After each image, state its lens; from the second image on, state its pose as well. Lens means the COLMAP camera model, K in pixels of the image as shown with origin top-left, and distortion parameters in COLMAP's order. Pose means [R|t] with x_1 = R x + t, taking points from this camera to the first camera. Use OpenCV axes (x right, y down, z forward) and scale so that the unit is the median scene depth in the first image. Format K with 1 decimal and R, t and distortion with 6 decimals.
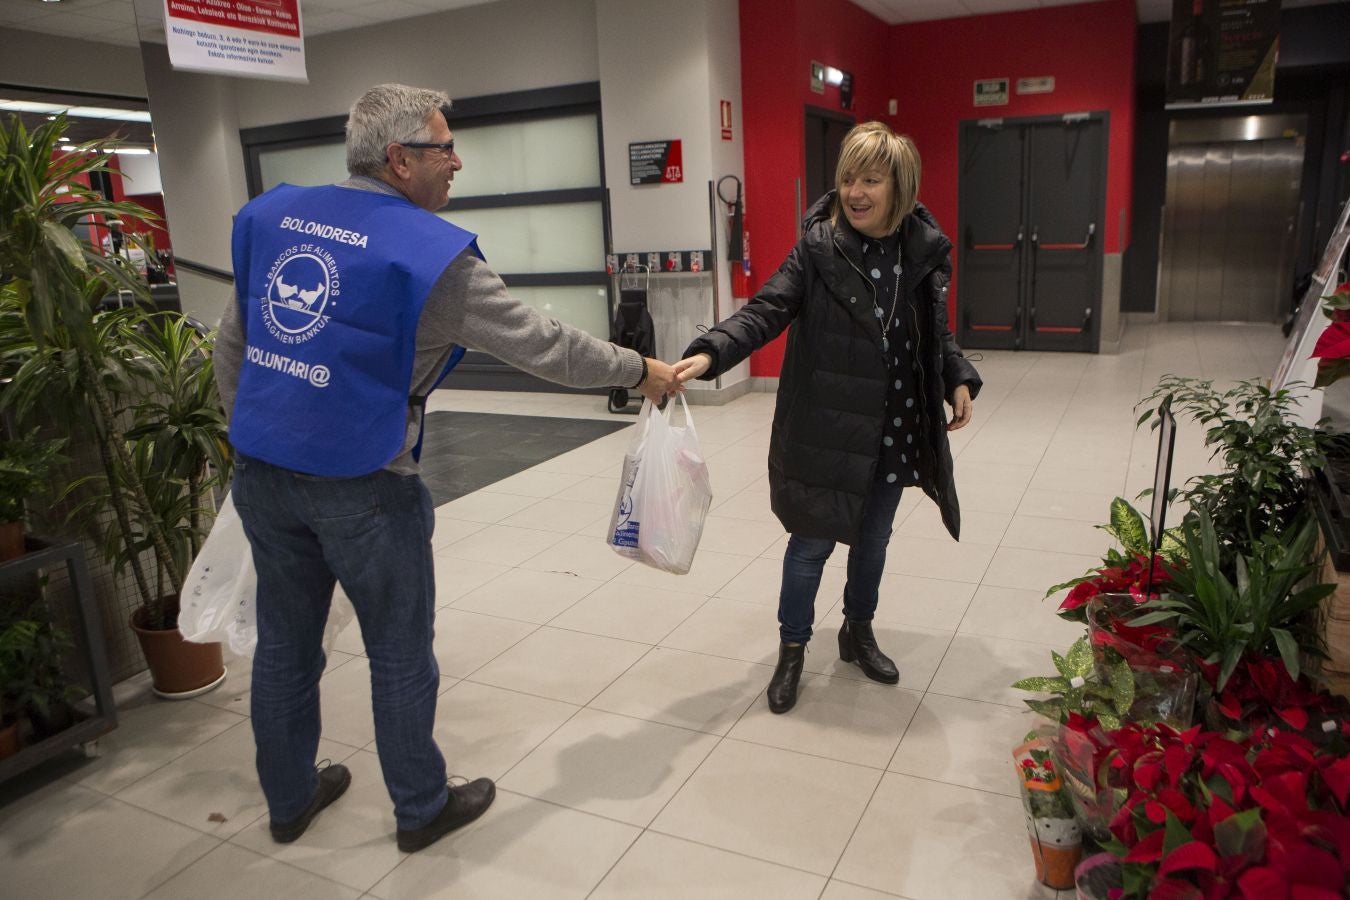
lens RADIAL K [[973.6, 0, 675.0], [0, 973.6, 450.0], [0, 0, 1]] dist [-0.114608, 0.090660]
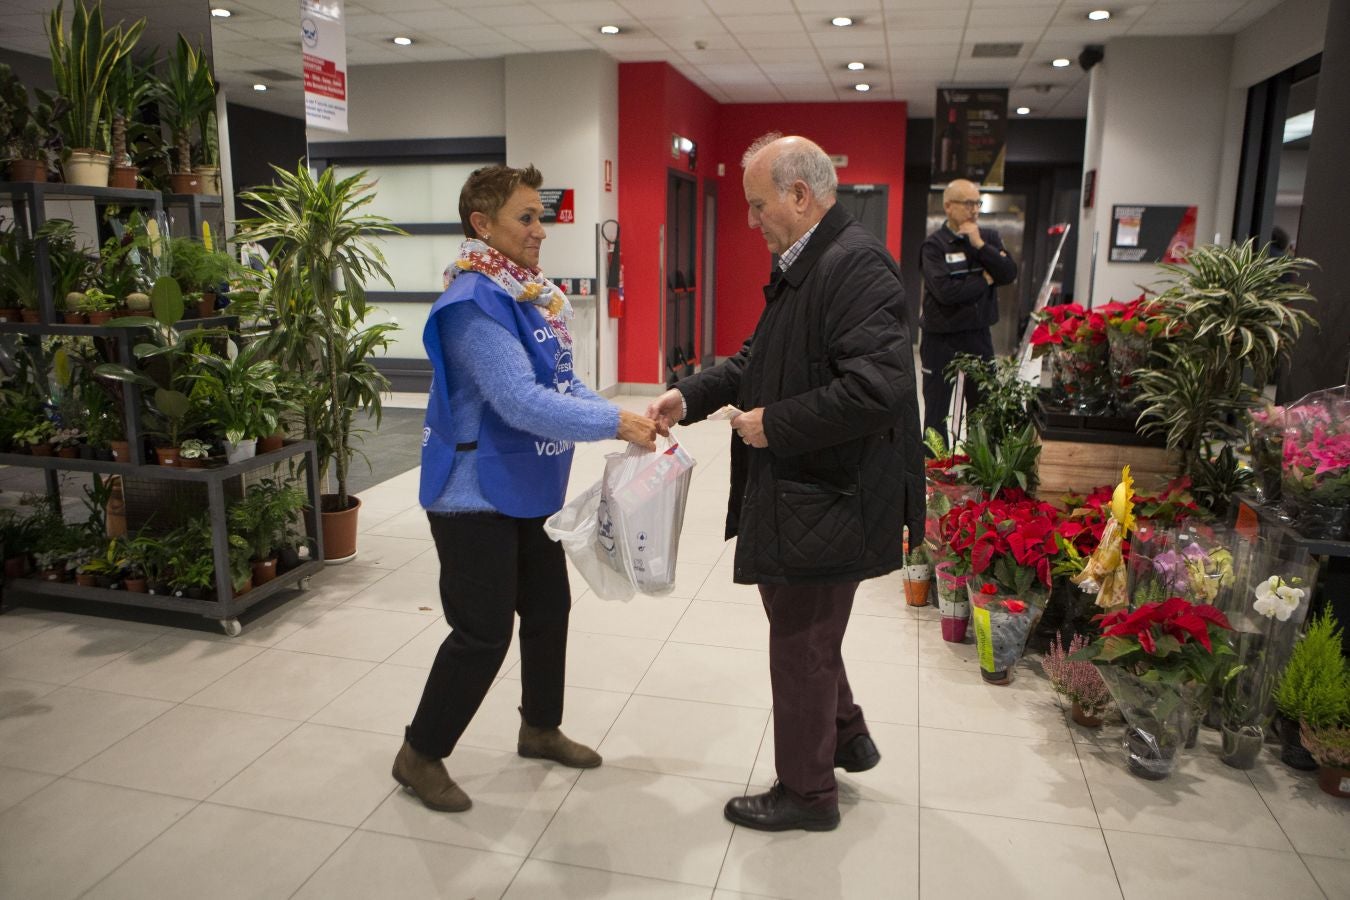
lens RADIAL K [[973.6, 0, 675.0], [0, 973.6, 450.0], [0, 0, 1]] dist [-0.114608, 0.090660]
pose [[0.972122, 0.007488, 0.234357, -0.155447], [0.001321, 0.999299, -0.037408, 0.062373], [-0.234473, 0.036675, 0.971431, -0.232665]]
